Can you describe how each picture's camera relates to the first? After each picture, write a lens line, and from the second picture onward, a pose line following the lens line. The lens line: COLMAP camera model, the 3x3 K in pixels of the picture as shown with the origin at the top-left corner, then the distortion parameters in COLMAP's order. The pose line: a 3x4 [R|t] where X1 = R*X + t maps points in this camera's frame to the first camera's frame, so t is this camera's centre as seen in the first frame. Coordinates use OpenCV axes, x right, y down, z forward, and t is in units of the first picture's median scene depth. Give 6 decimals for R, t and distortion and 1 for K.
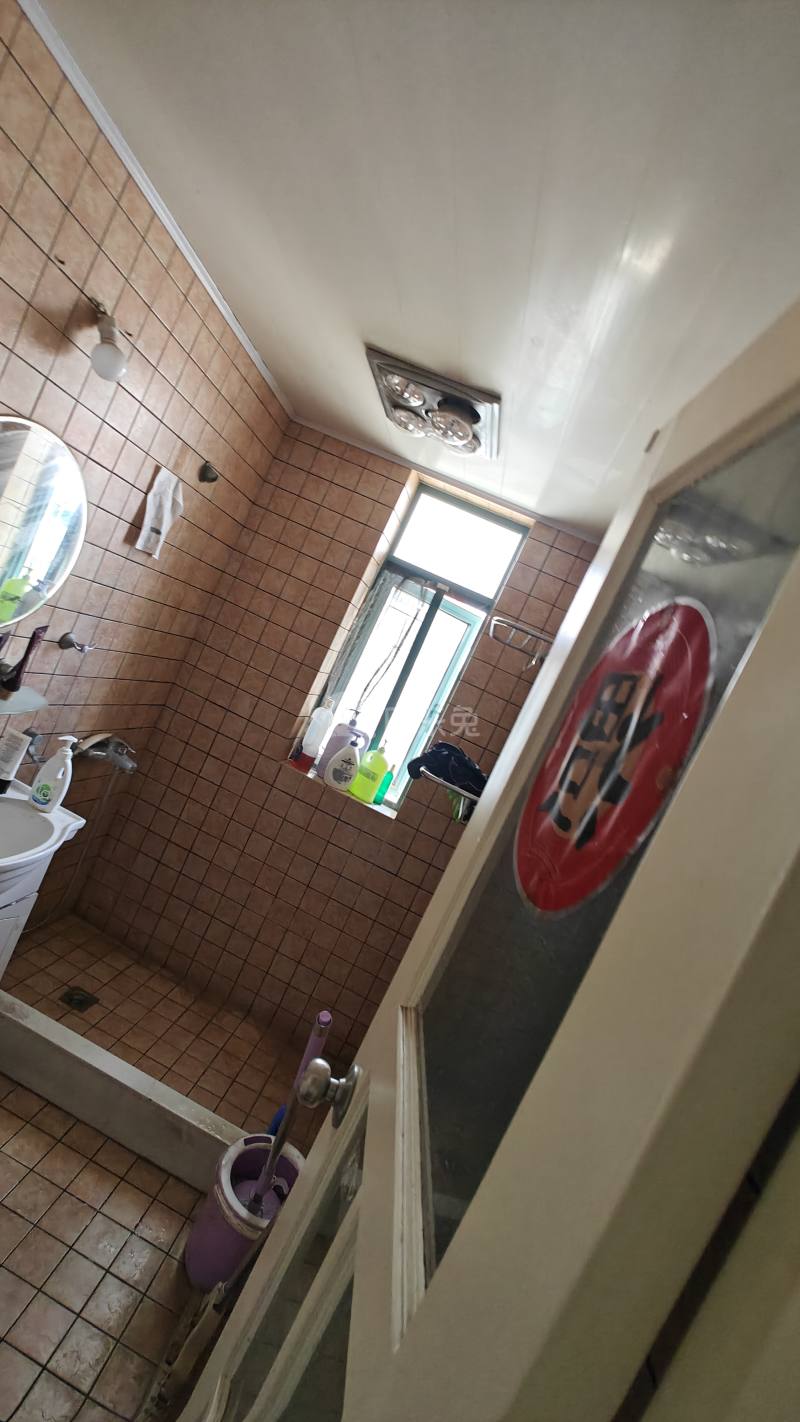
lens RADIAL K [[542.3, 0, 381.4], [0, 542.3, 734.1], [0, 0, 1]] dist [0.000651, 0.000036]
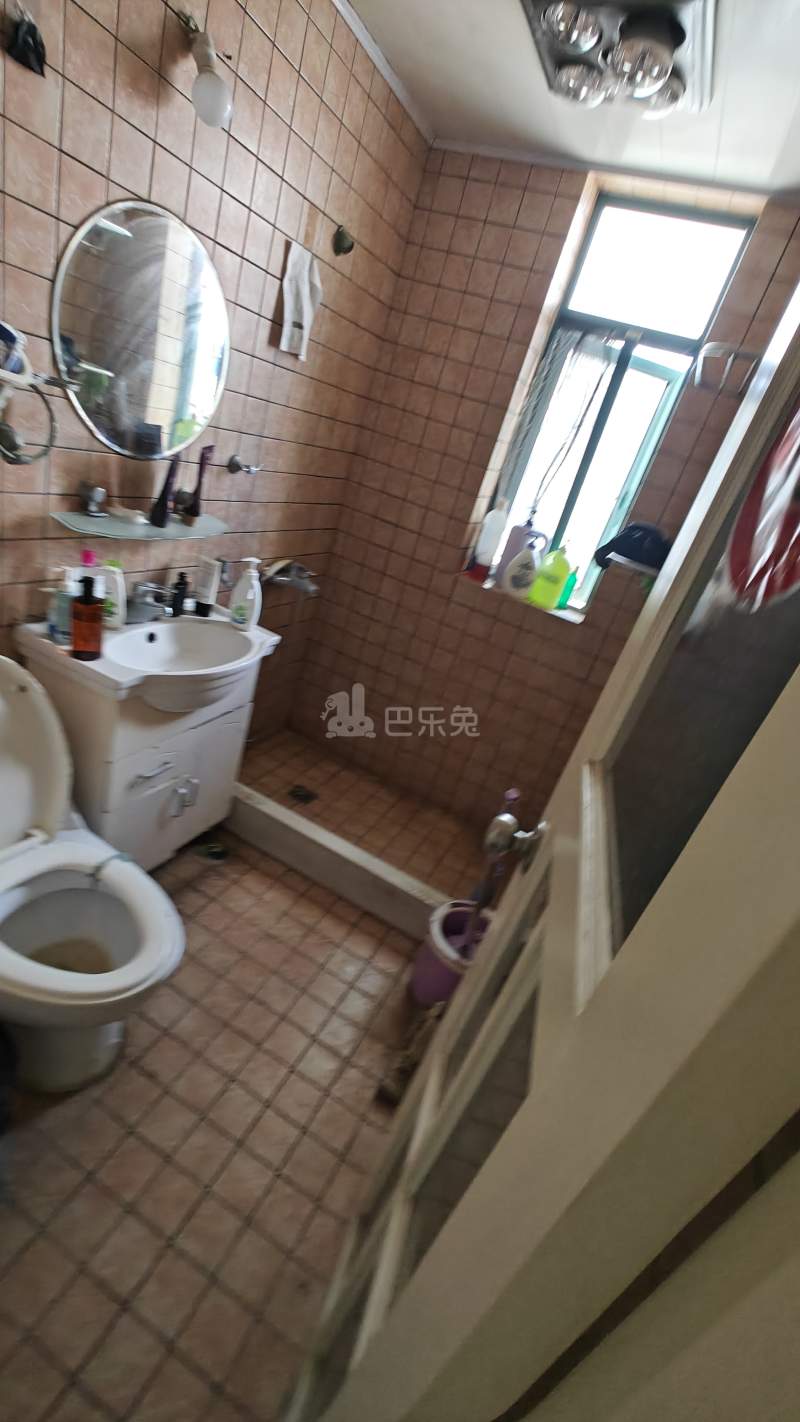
lens RADIAL K [[527.8, 0, 422.6], [0, 527.8, 727.6], [0, 0, 1]] dist [-0.000547, 0.000009]
pose [[0.959938, -0.039593, -0.277403, 0.009173], [0.108725, 0.965037, 0.238499, 0.091374], [0.258261, -0.259105, 0.930680, 0.041161]]
